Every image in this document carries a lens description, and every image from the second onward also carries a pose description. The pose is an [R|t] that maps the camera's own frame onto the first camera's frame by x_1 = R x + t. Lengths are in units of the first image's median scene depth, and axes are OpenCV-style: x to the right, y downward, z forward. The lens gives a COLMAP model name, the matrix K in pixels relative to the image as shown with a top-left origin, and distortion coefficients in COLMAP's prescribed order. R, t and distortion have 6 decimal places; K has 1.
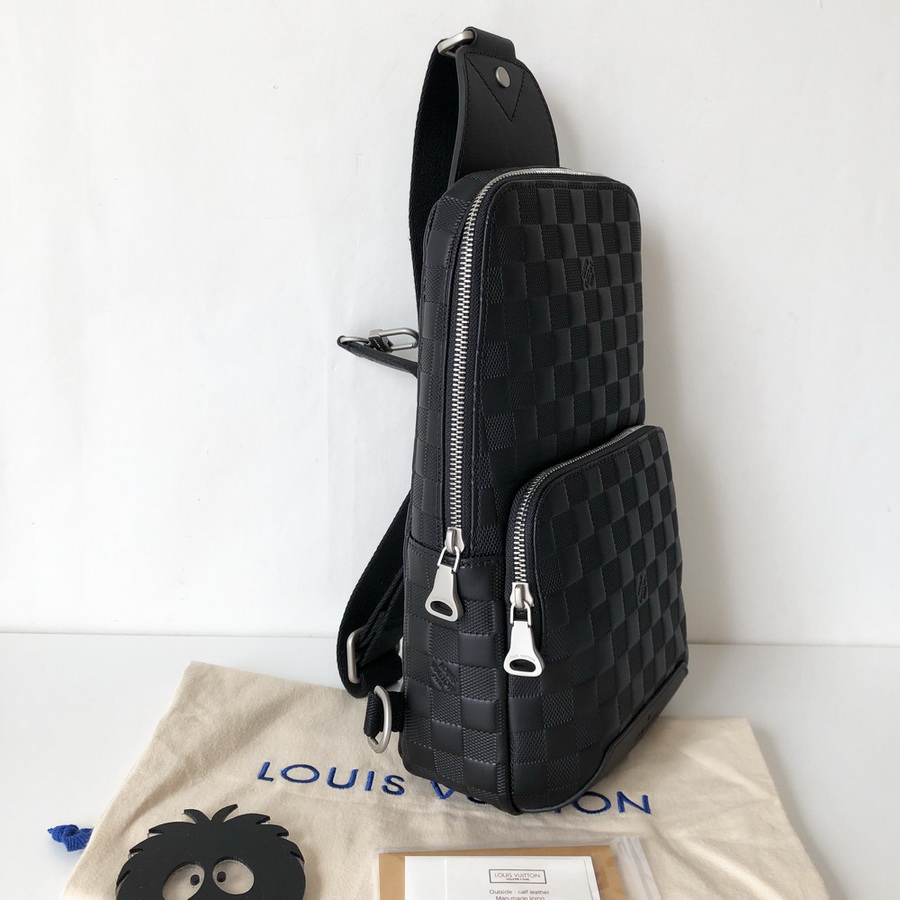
lens RADIAL K [[1029.6, 0, 450.0], [0, 1029.6, 450.0], [0, 0, 1]] dist [0.013834, 0.001465]
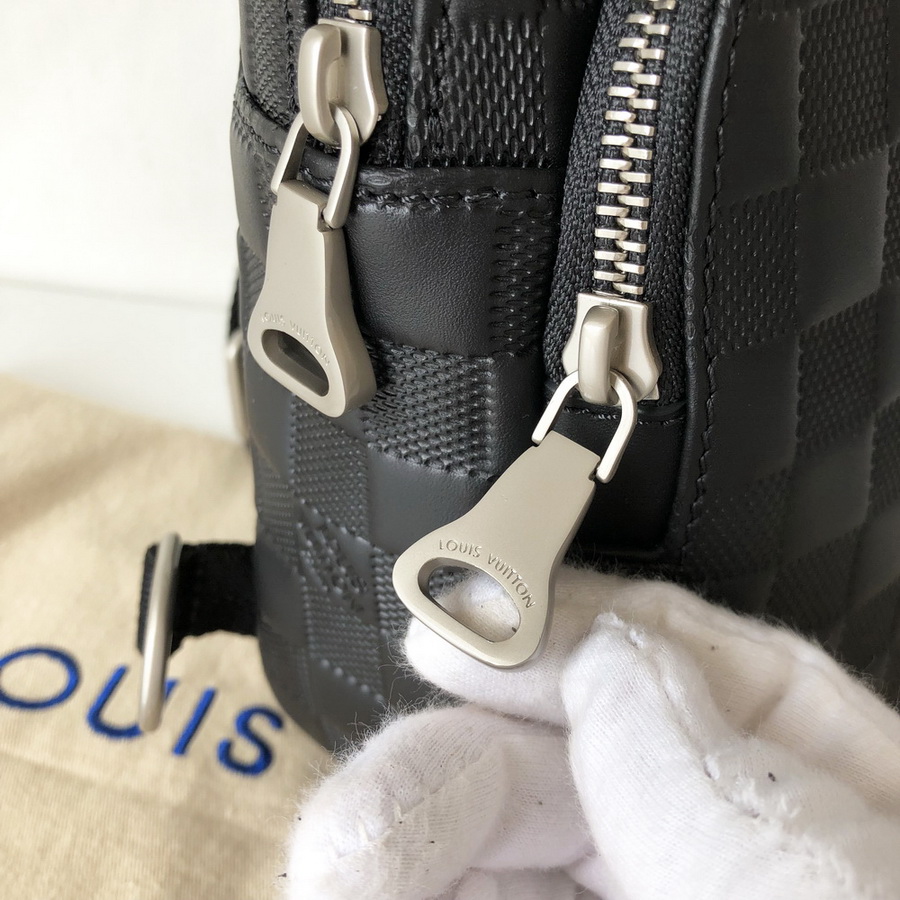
lens RADIAL K [[1029.6, 0, 450.0], [0, 1029.6, 450.0], [0, 0, 1]] dist [0.013834, 0.001465]
pose [[0.980641, 0.130324, -0.146146, 0.070618], [-0.067182, 0.924976, 0.374040, 0.076297], [0.183927, -0.356981, 0.915825, 0.769445]]
